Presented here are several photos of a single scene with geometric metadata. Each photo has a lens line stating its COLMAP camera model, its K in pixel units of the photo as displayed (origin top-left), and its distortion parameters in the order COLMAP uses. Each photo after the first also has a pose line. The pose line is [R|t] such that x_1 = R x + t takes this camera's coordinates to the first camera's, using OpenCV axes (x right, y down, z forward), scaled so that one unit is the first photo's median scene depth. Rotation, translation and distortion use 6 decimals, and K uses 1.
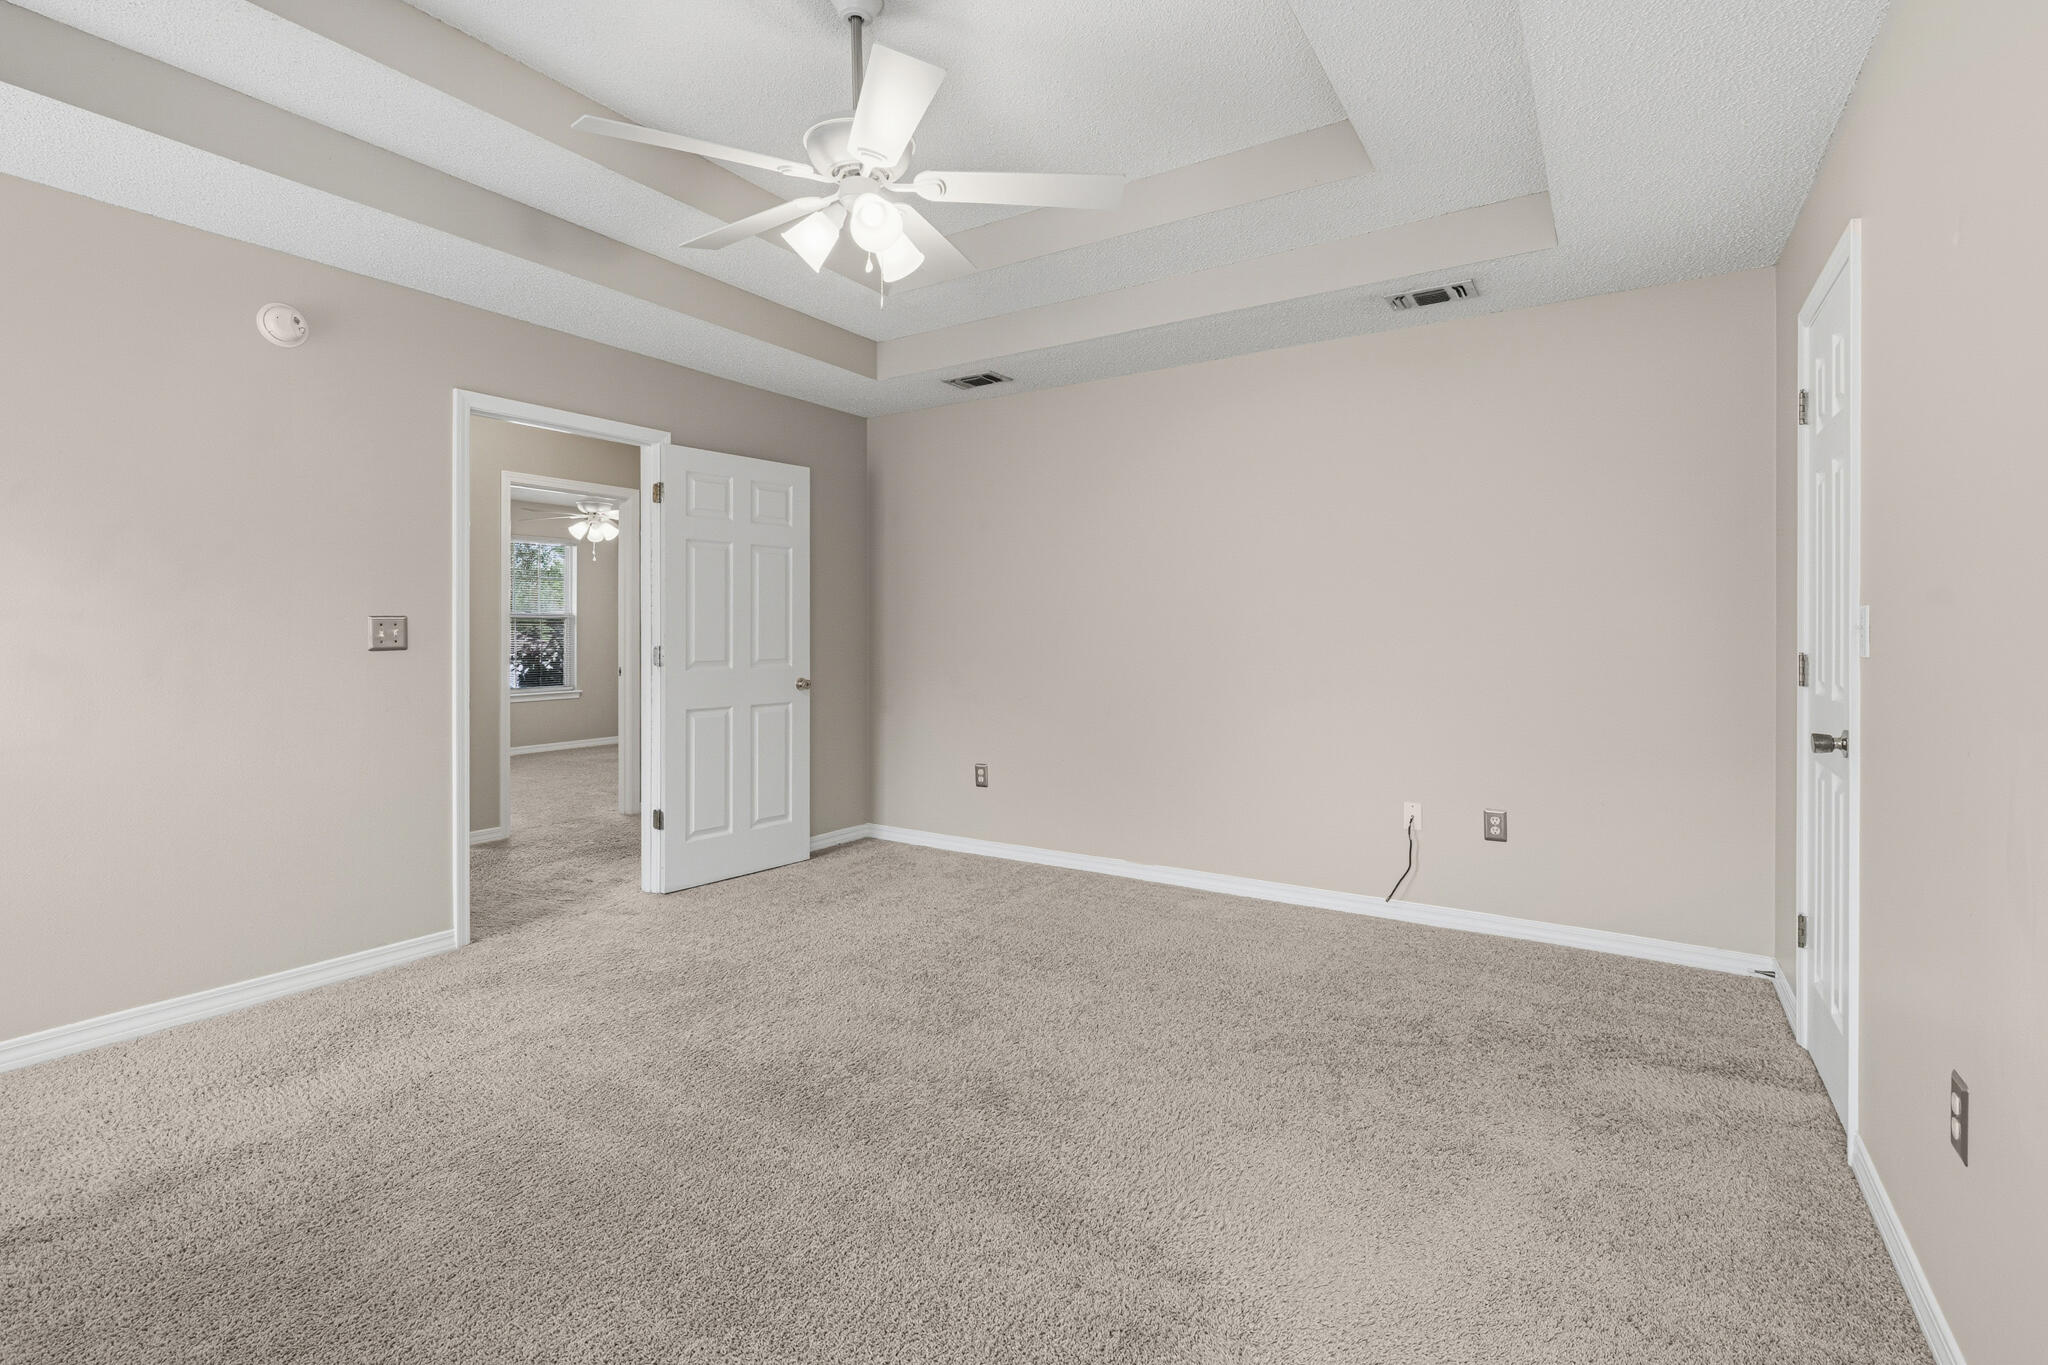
lens RADIAL K [[940.2, 0, 1037.0], [0, 940.2, 646.9], [0, 0, 1]] dist [0.002887, 0.000857]
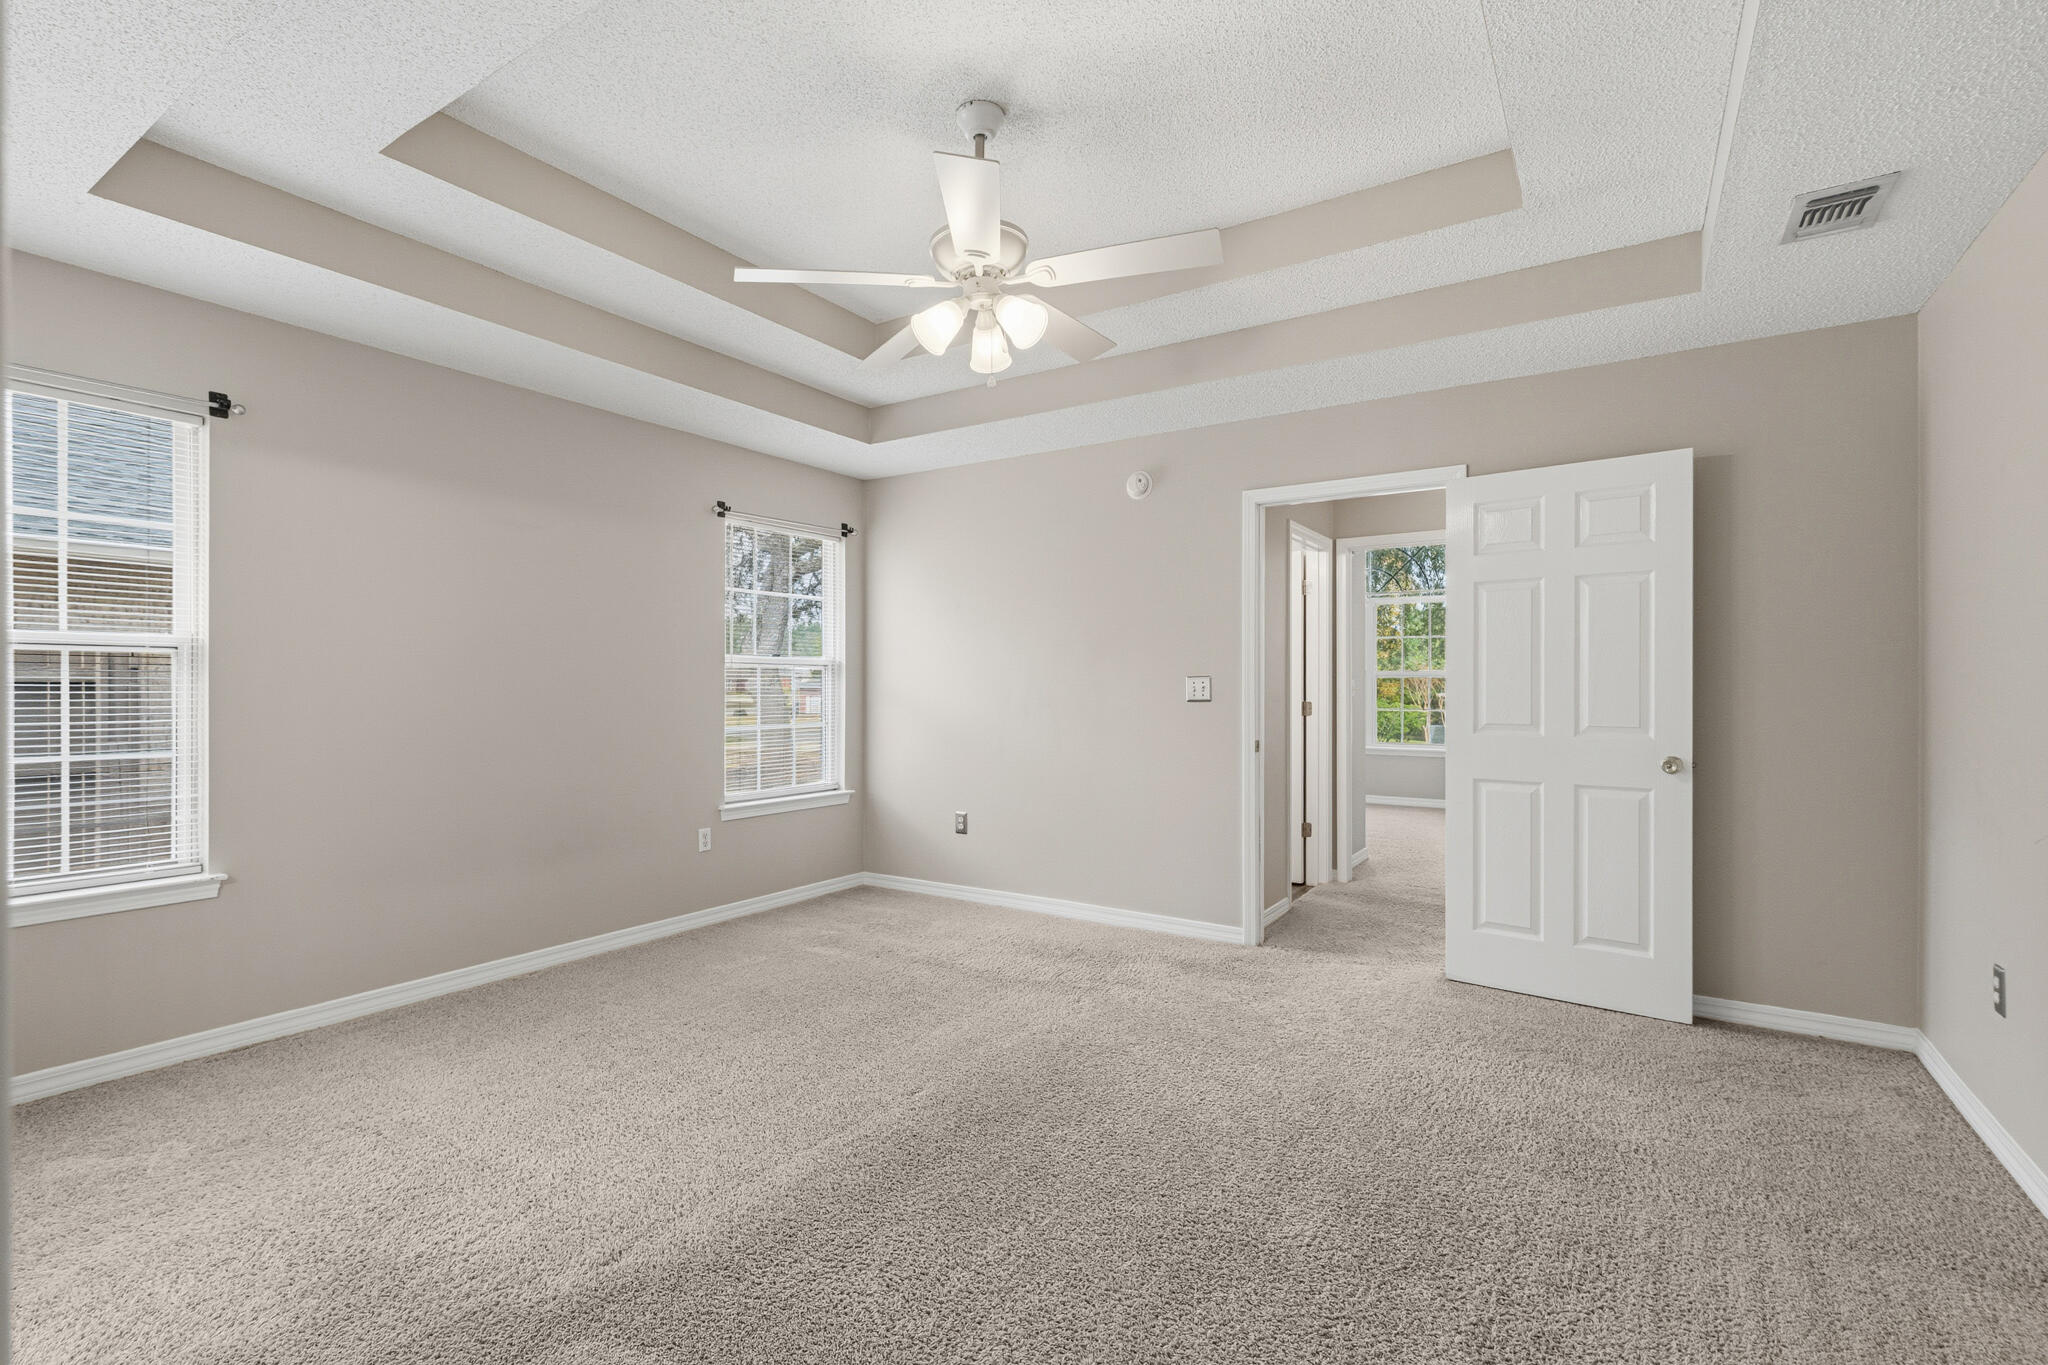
lens RADIAL K [[924.4, 0, 1024.0], [0, 924.4, 682.5], [0, 0, 1]] dist [0.000705, 0.000166]
pose [[-0.021931, -0.002560, -0.999756, 0.470740], [-0.015606, 0.999876, -0.002218, -0.012633], [0.999638, 0.015553, -0.021968, 0.576772]]
